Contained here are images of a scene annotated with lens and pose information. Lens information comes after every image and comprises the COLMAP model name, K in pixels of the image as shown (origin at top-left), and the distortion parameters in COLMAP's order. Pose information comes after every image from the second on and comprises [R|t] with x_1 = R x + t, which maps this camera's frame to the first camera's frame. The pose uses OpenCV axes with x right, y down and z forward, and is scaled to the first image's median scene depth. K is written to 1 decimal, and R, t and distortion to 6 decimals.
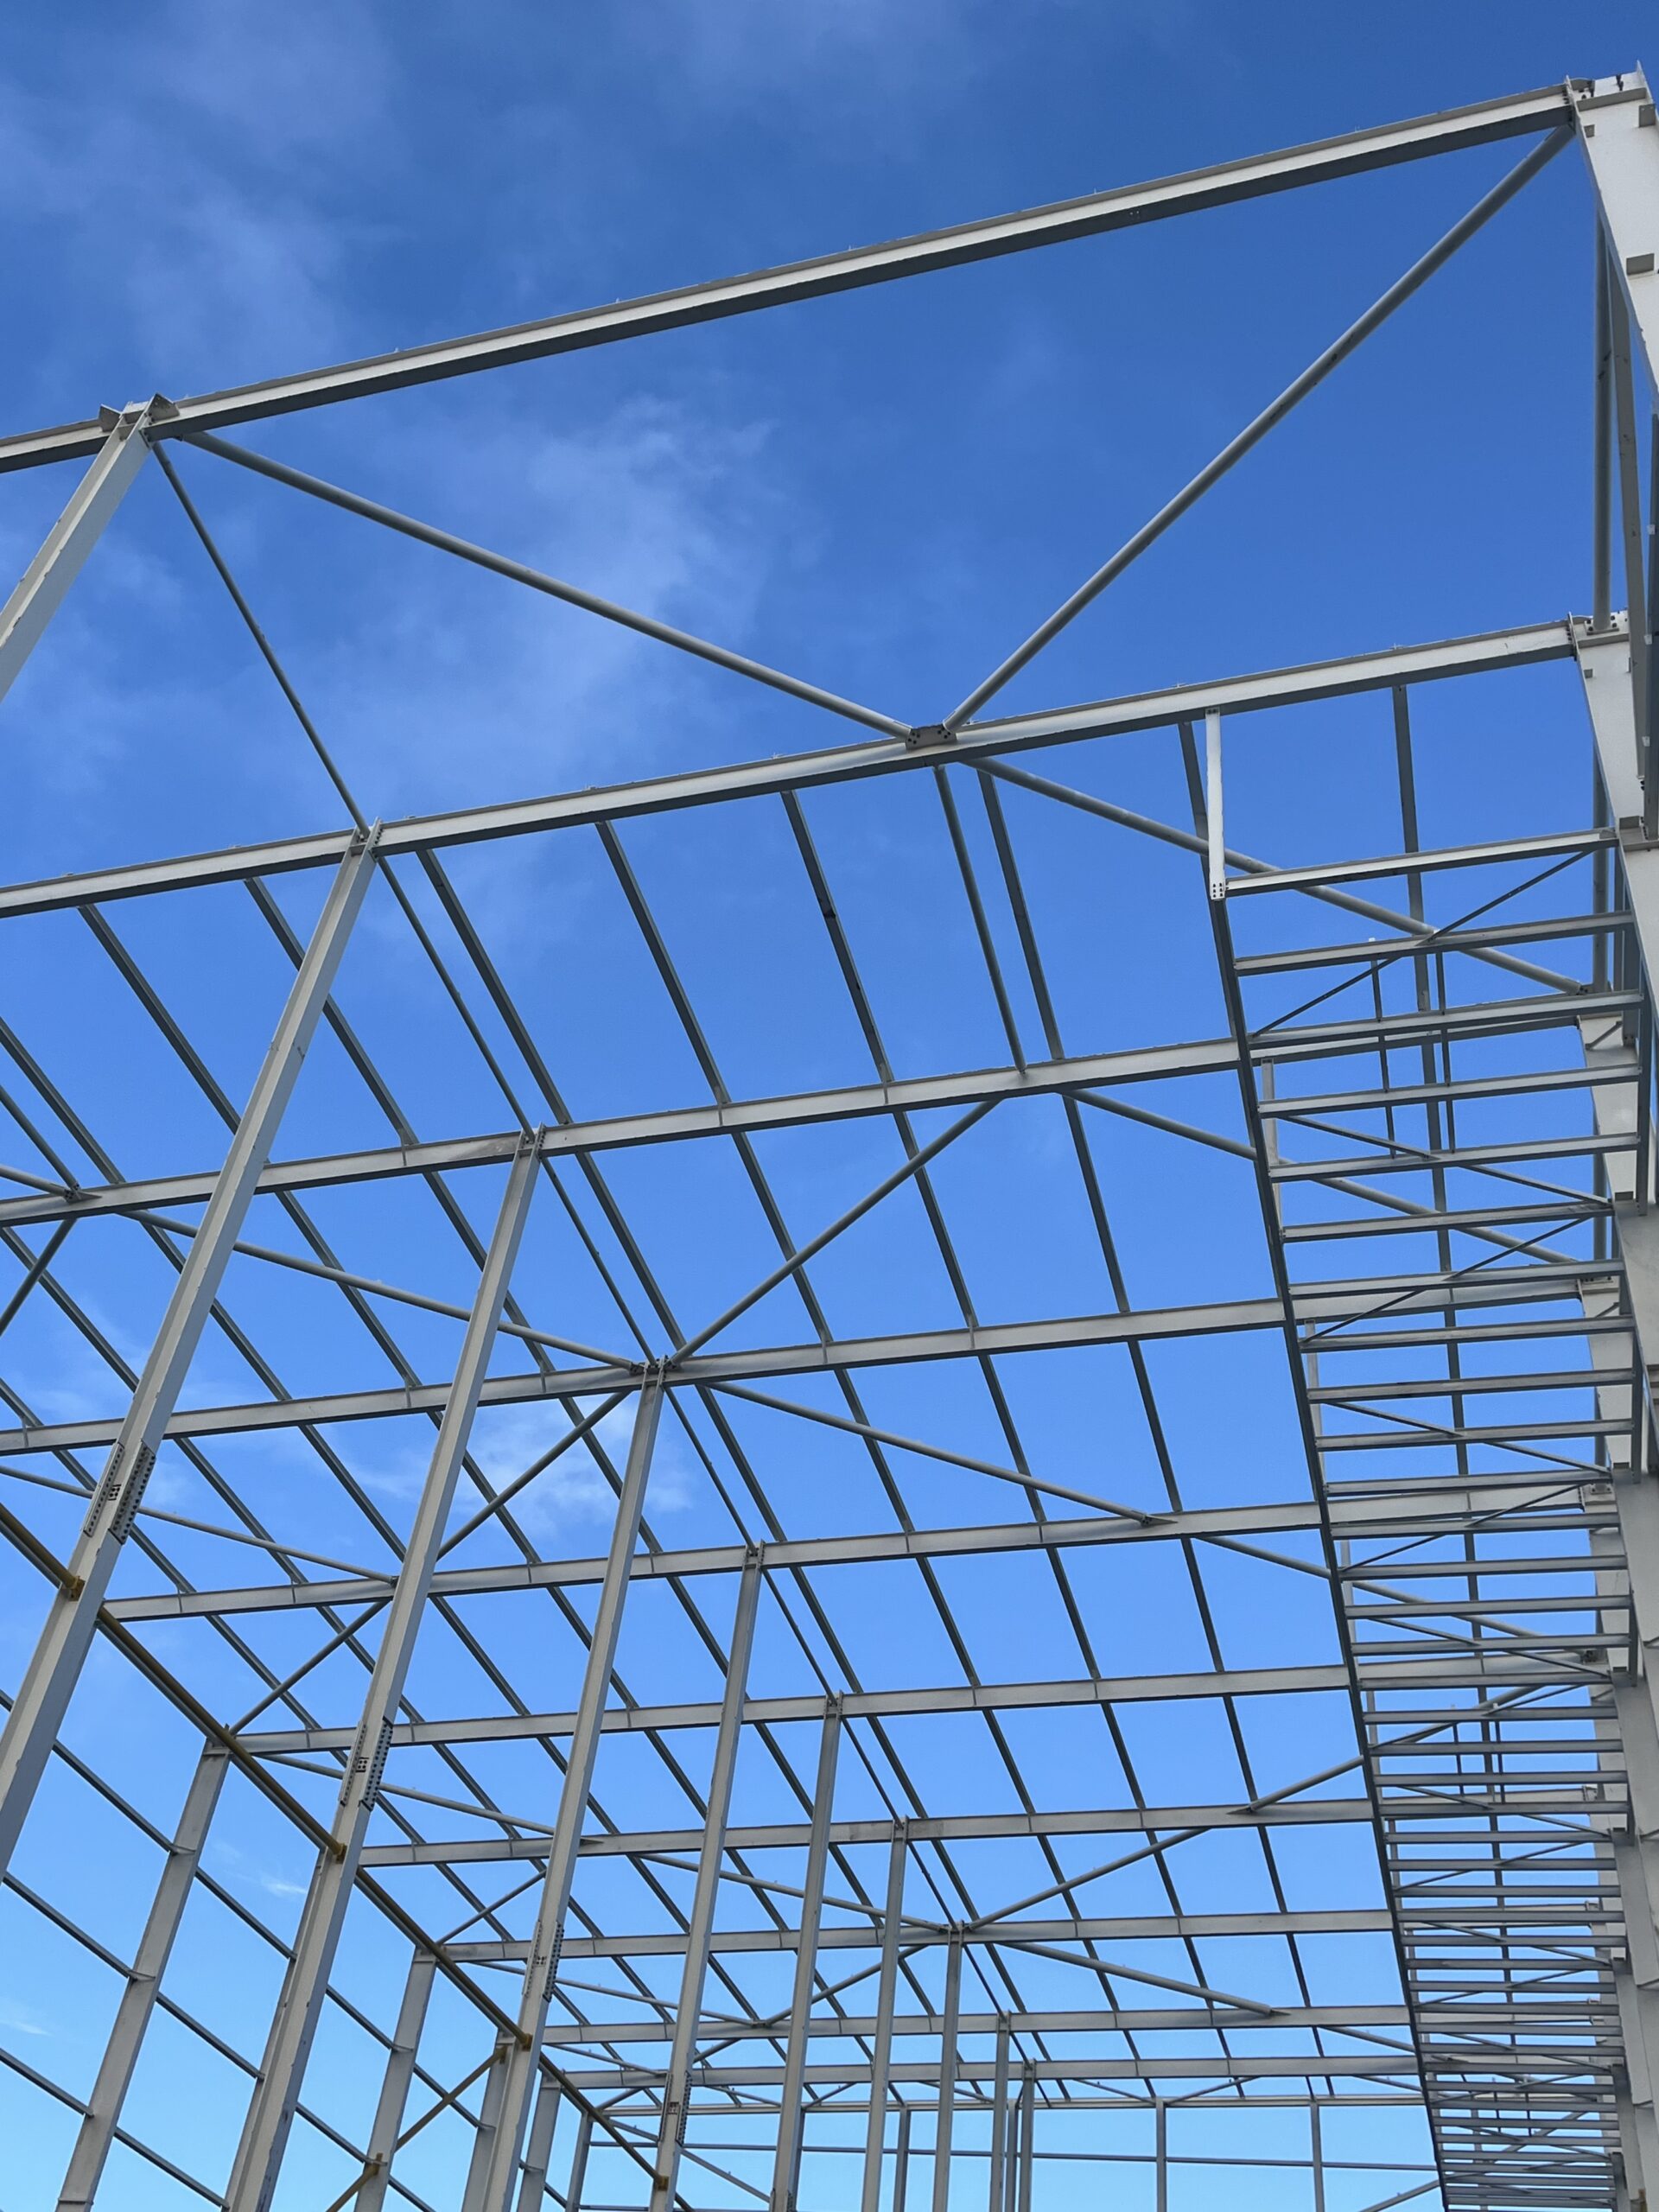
lens RADIAL K [[2136.5, 0, 827.3], [0, 2136.5, 1127.1], [0, 0, 1]] dist [0.050446, 0.000000]
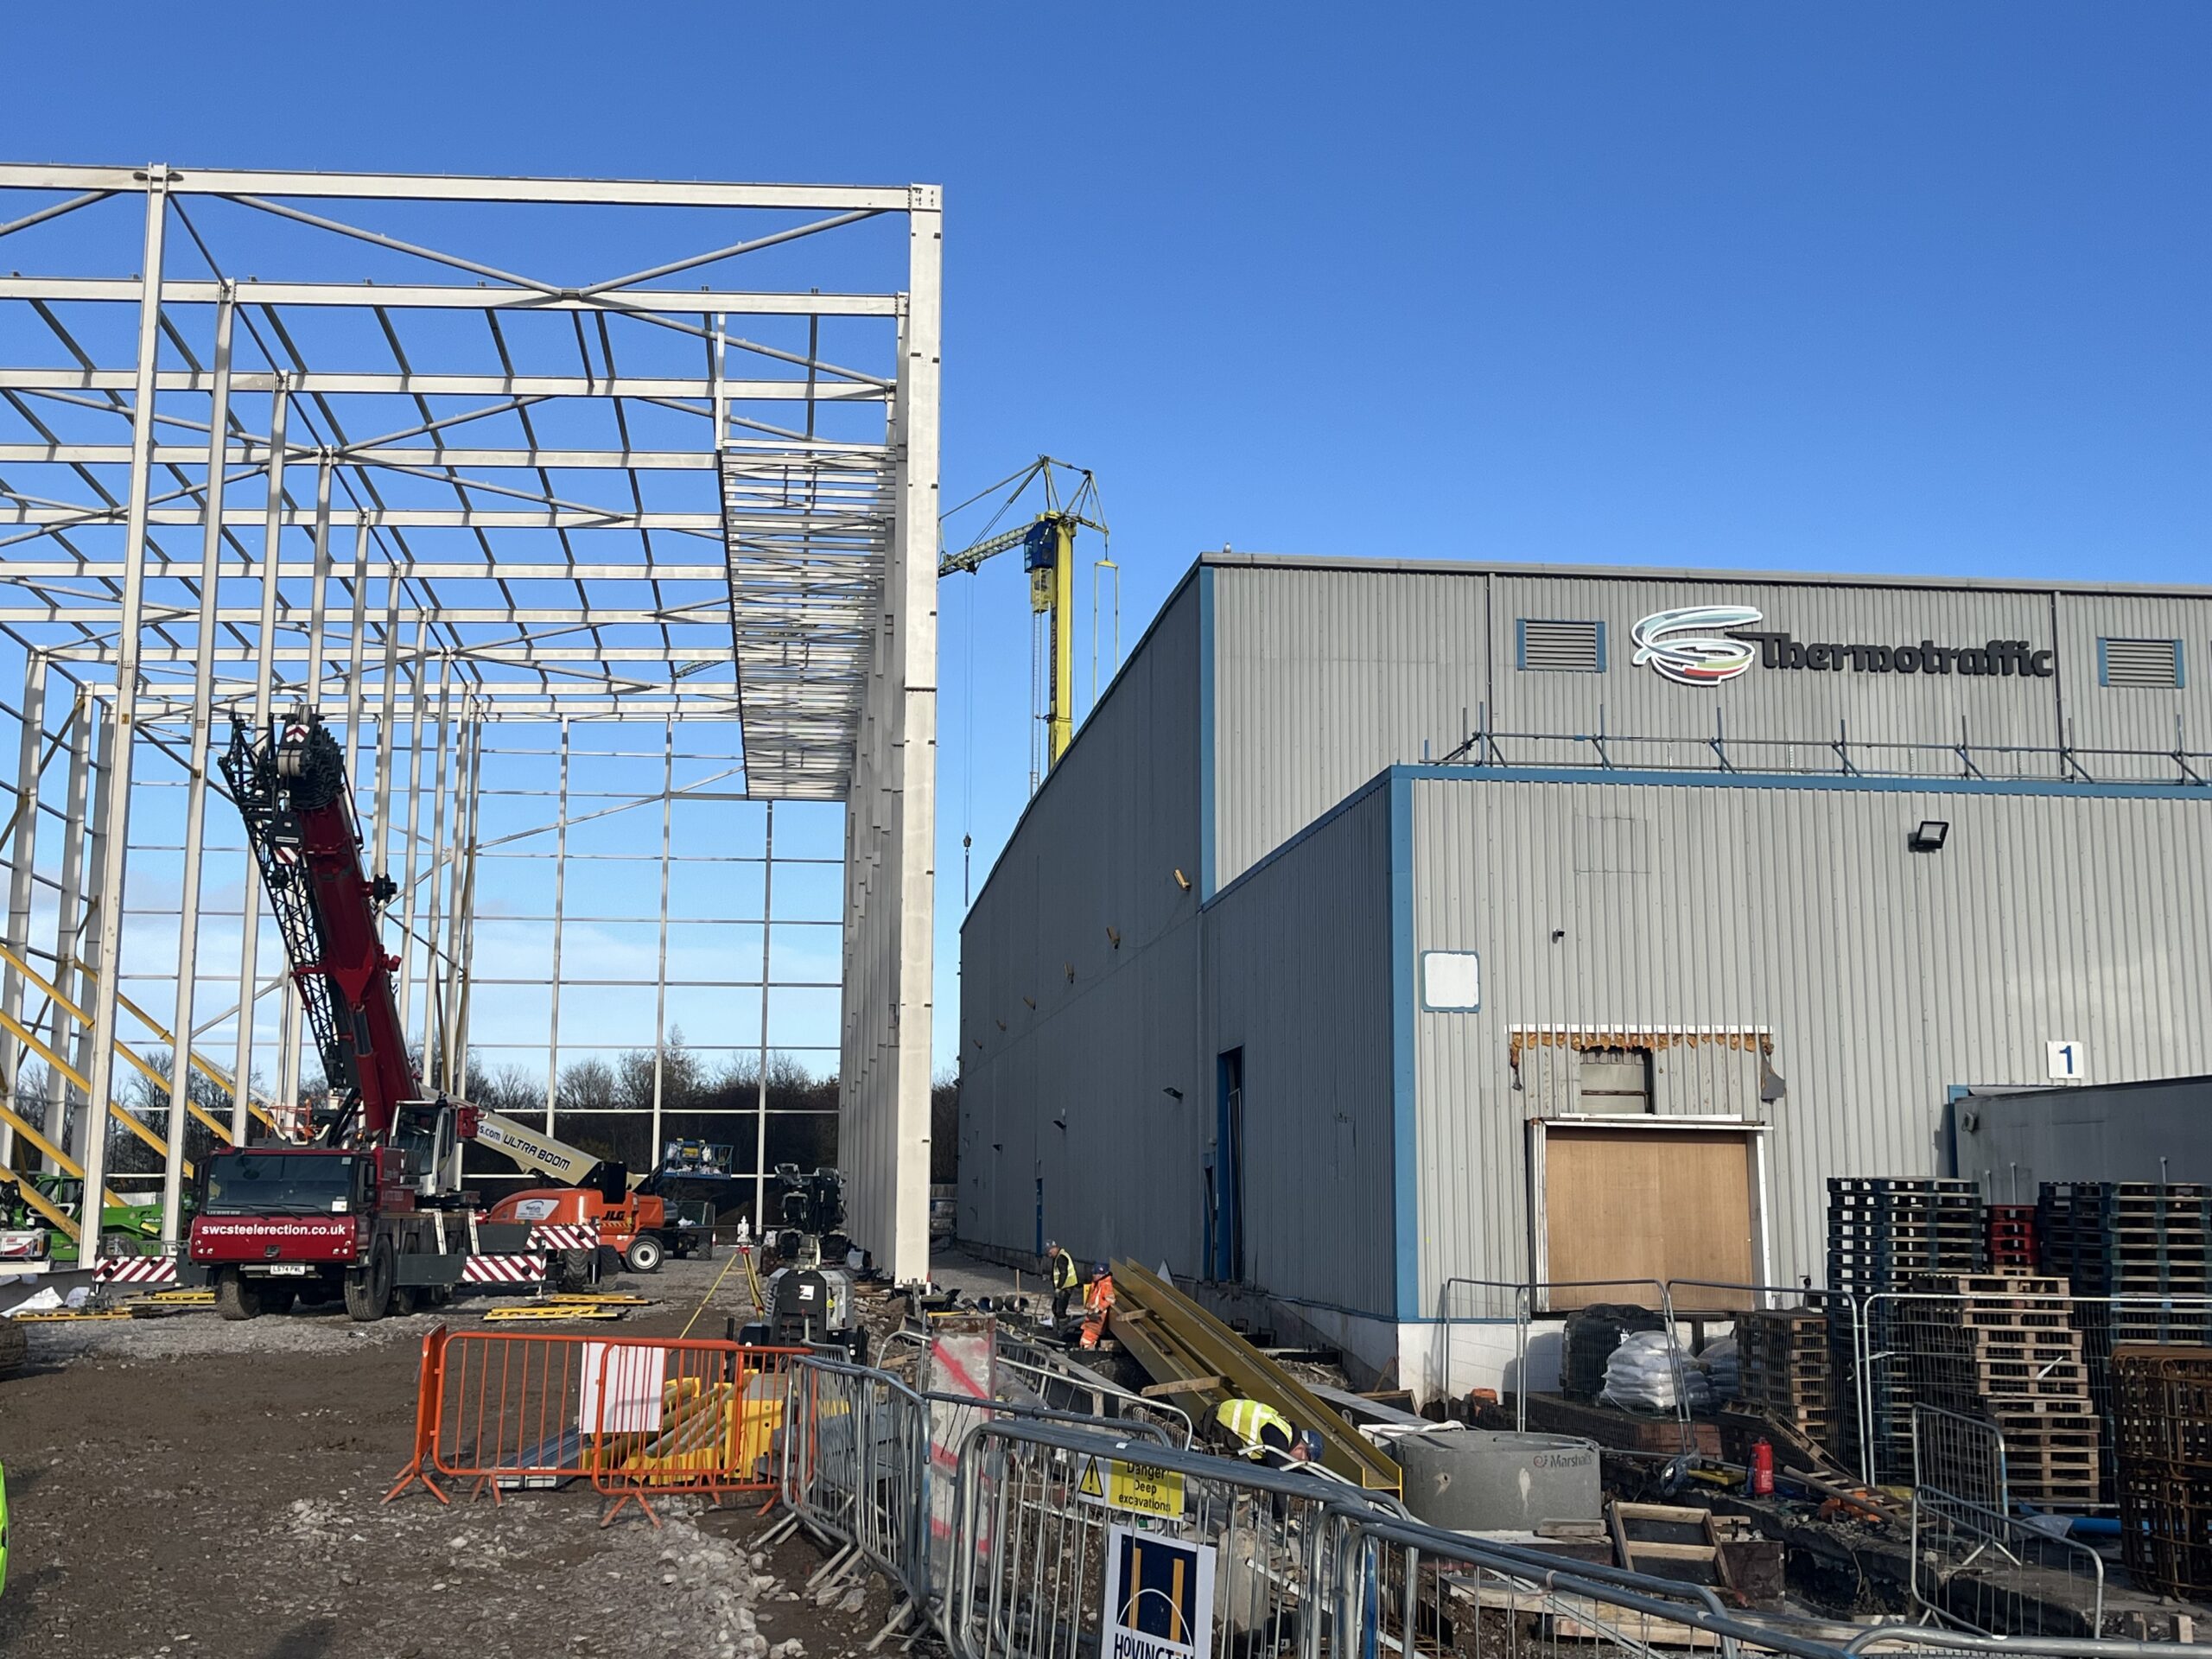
lens RADIAL K [[2432.8, 0, 1088.5], [0, 2432.8, 839.7], [0, 0, 1]] dist [0.053053, 0.000000]
pose [[0.922889, -0.041121, 0.382864, -0.267607], [-0.177509, 0.836901, 0.517771, -0.696255], [-0.341711, -0.545807, 0.765068, -0.756472]]
